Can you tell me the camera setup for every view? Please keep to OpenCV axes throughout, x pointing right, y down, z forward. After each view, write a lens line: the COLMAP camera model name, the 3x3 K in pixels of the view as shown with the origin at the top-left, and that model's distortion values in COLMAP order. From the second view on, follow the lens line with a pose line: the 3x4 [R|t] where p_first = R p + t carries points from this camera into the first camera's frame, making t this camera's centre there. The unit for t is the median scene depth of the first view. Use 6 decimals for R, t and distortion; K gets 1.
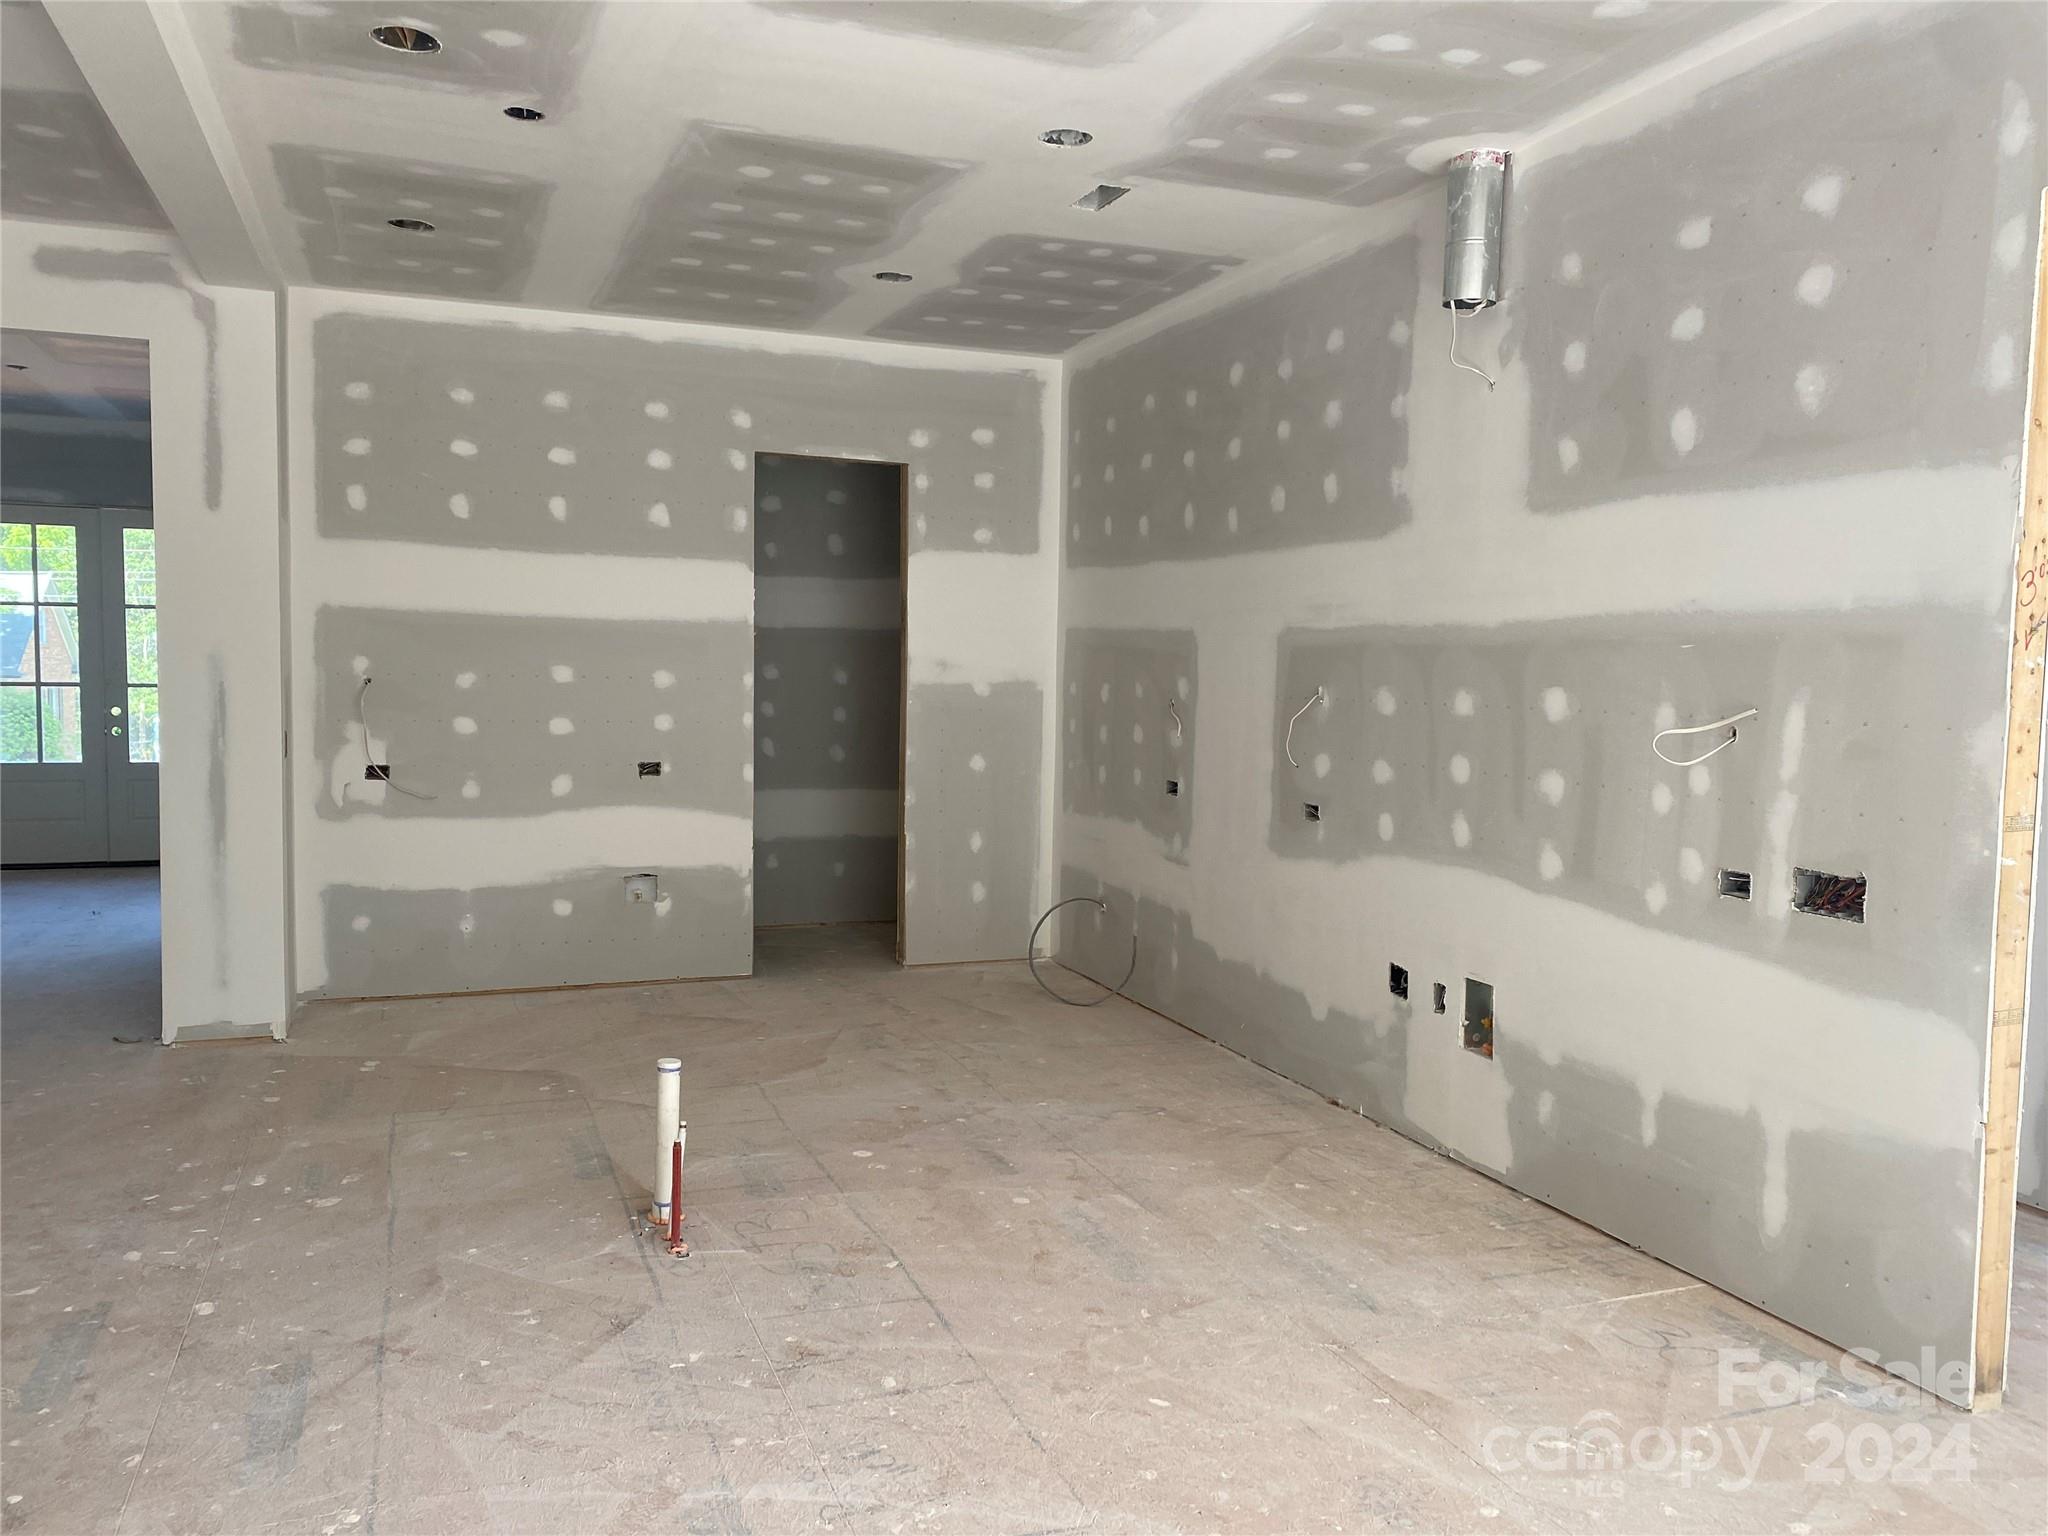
lens RADIAL K [[1563.3, 0, 1027.7], [0, 1563.3, 765.8], [0, 0, 1]] dist [0.028880, -0.006464]
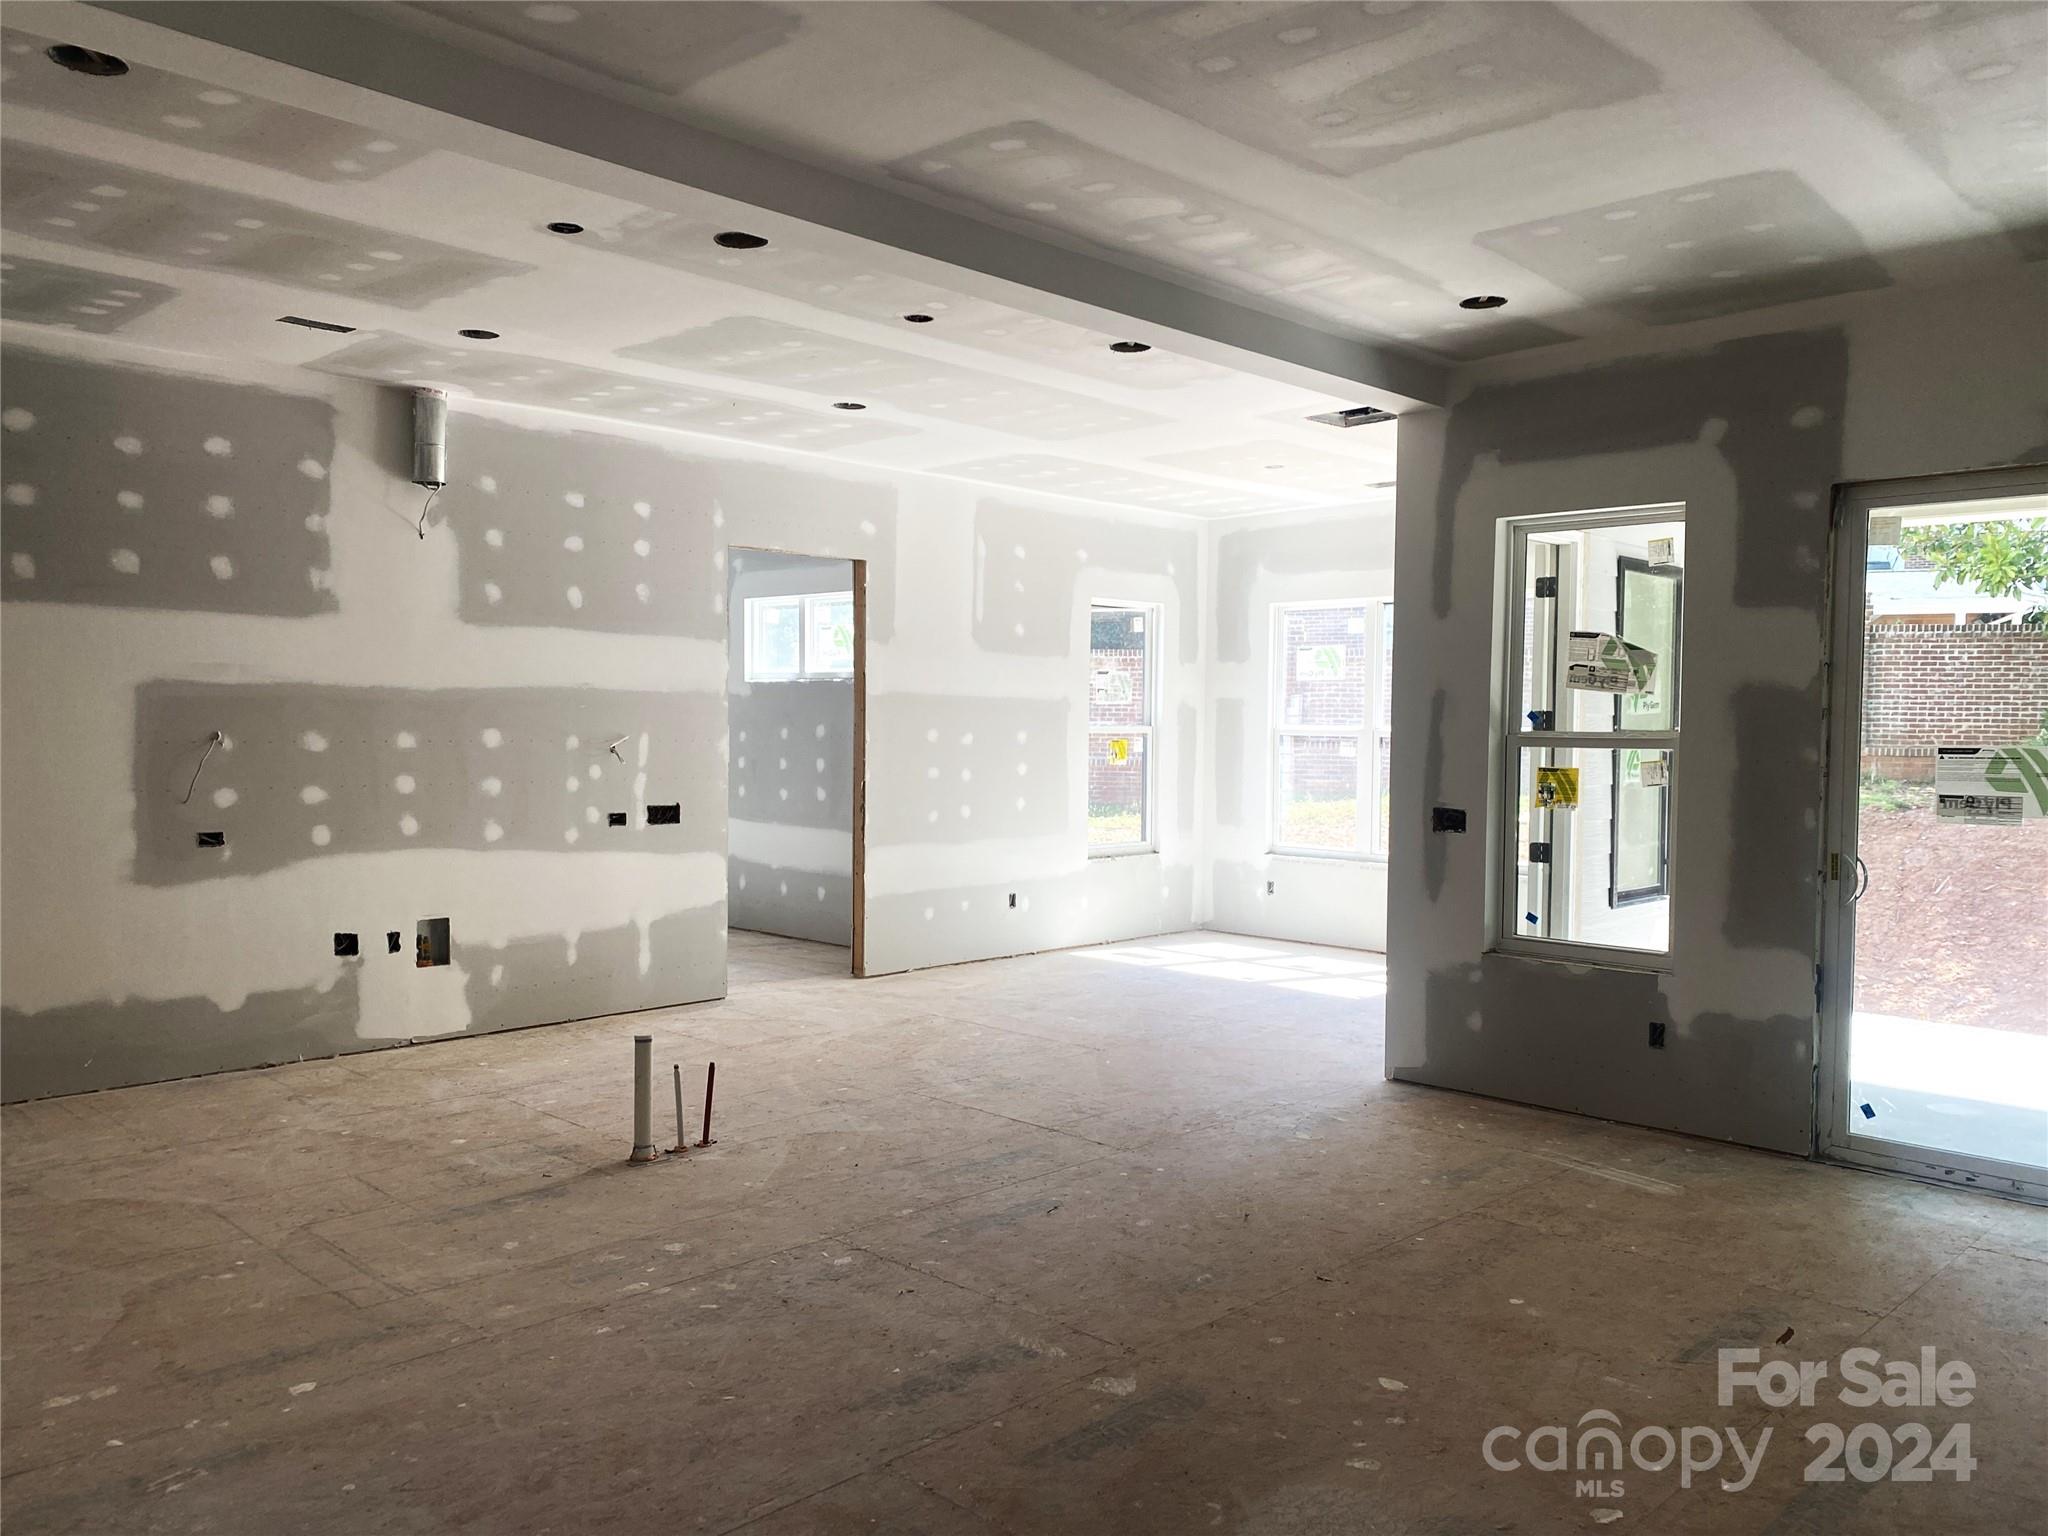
lens RADIAL K [[1563.3, 0, 1027.6], [0, 1563.3, 776.6], [0, 0, 1]] dist [0.028880, -0.006464]
pose [[-0.418797, -0.052674, 0.906551, -1.340246], [0.043985, 0.995968, 0.078189, -0.096906], [-0.907014, 0.072620, -0.414792, 1.088372]]
